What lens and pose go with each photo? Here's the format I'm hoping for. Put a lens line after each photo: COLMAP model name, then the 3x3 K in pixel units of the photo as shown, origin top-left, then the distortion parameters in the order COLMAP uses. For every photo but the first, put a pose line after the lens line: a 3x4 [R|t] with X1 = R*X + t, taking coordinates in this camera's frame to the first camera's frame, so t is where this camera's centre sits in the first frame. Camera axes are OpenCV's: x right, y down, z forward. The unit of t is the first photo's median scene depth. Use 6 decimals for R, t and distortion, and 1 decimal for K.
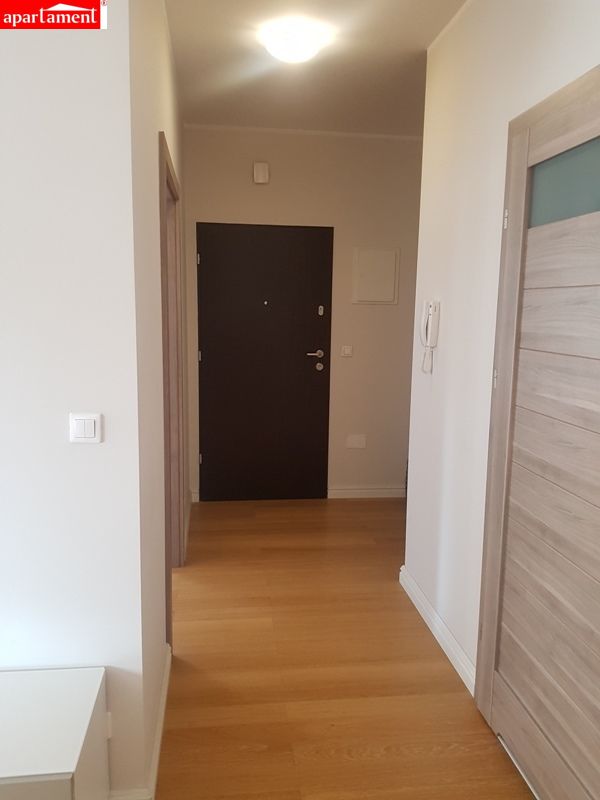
lens RADIAL K [[631.5, 0, 300.0], [0, 631.5, 400.0], [0, 0, 1]] dist [0.004552, -0.009909]
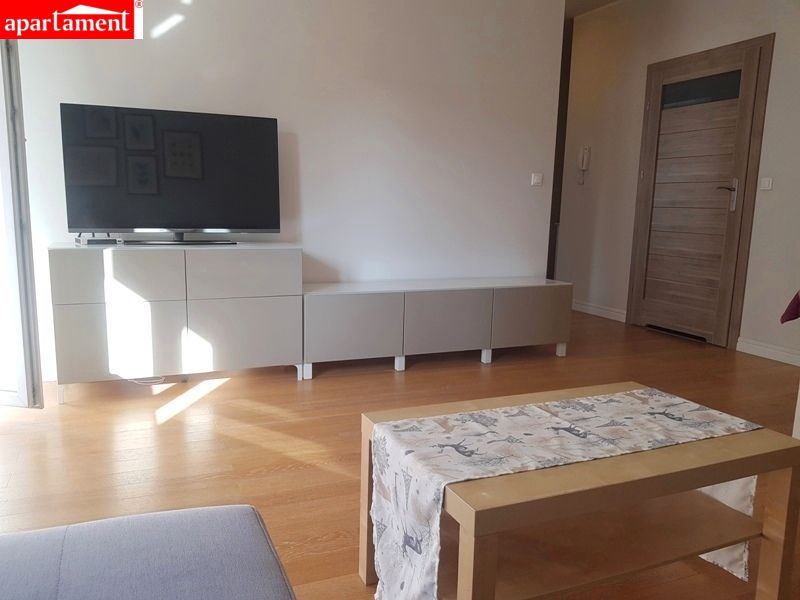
lens RADIAL K [[631.5, 0, 396.3], [0, 631.5, 317.9], [0, 0, 1]] dist [0.004552, -0.009909]
pose [[0.956223, -0.043542, 0.289382, -1.355352], [0.033770, 0.998681, 0.038678, 0.403482], [-0.290684, -0.027212, 0.956432, -1.070052]]
